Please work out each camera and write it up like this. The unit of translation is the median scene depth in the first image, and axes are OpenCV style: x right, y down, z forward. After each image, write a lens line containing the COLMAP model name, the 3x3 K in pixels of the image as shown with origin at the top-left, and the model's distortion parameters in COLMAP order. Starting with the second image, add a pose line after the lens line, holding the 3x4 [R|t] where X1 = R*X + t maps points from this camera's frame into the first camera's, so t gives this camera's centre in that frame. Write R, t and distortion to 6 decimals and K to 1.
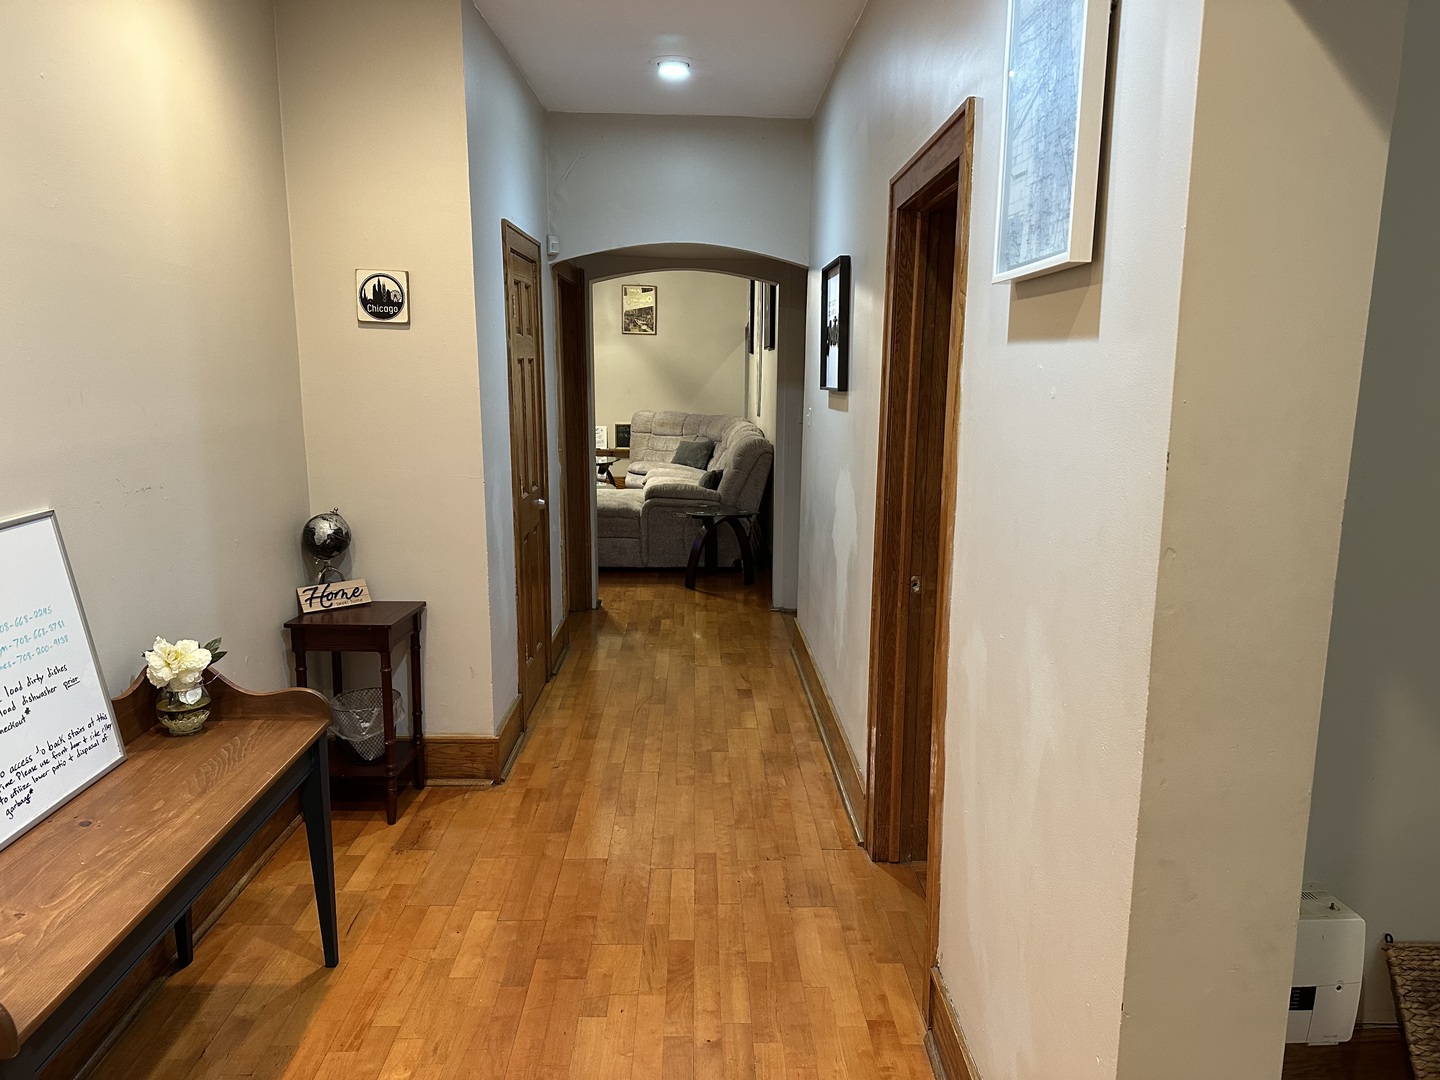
lens RADIAL K [[978.8, 0, 718.6], [0, 978.8, 539.2], [0, 0, 1]] dist [0.022938, -0.037480]
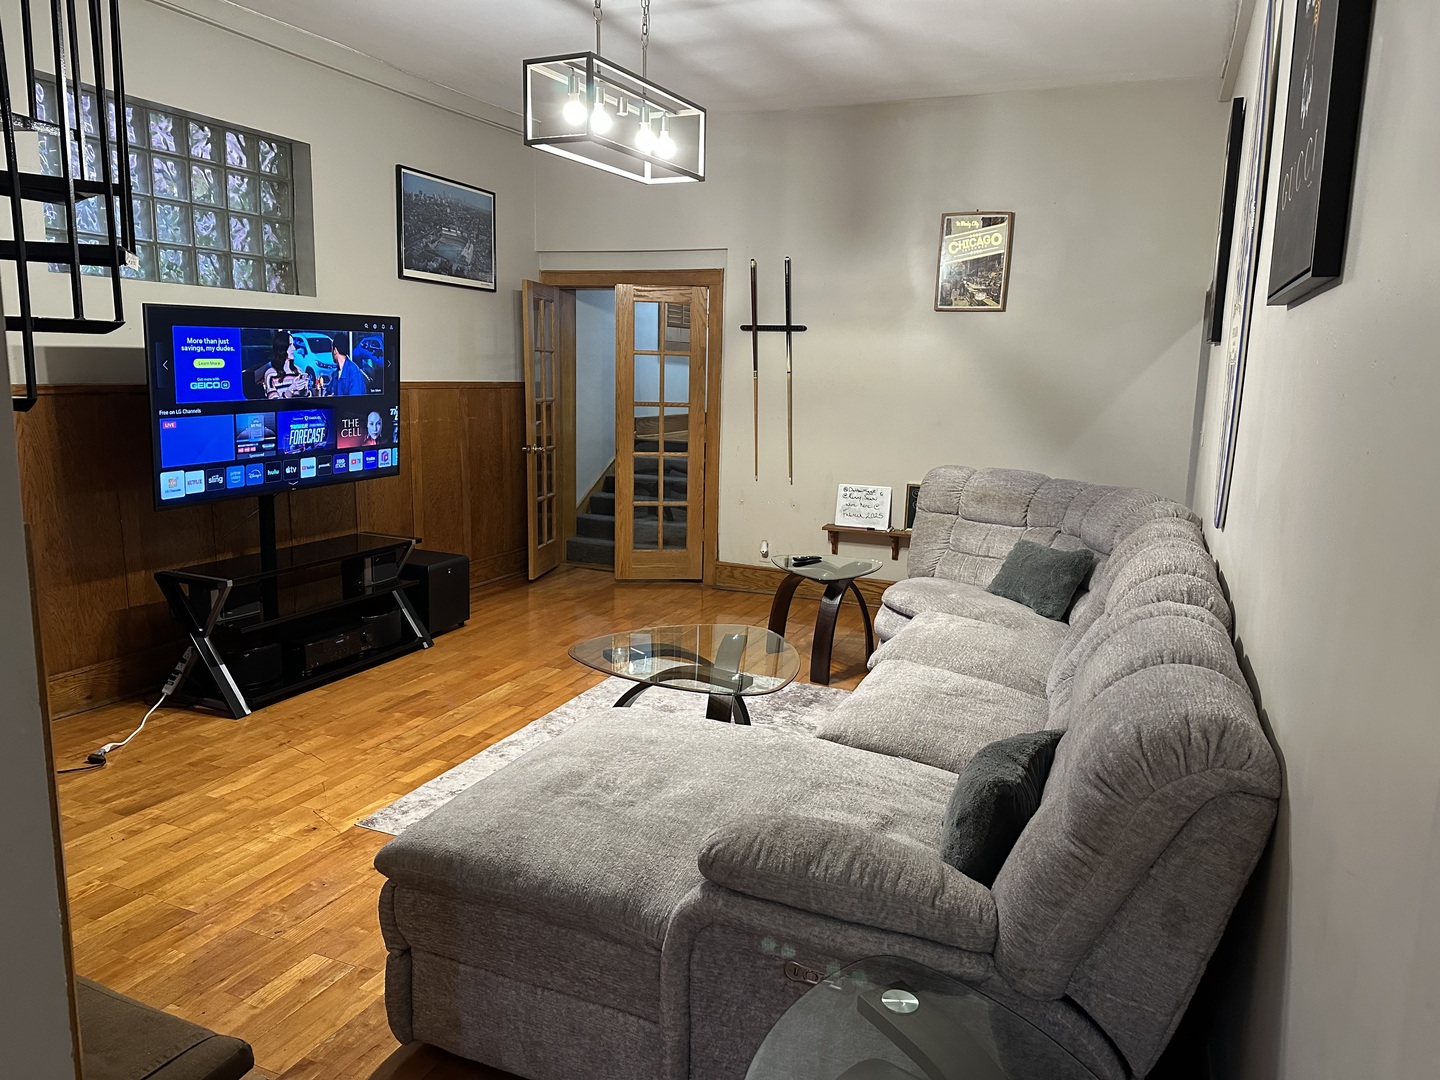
lens RADIAL K [[978.8, 0, 718.6], [0, 978.8, 539.2], [0, 0, 1]] dist [0.022938, -0.037480]
pose [[0.909231, 0.089511, -0.406555, 0.018545], [-0.097428, 0.995242, 0.001232, -0.087169], [0.404731, 0.038490, 0.913626, 0.533553]]
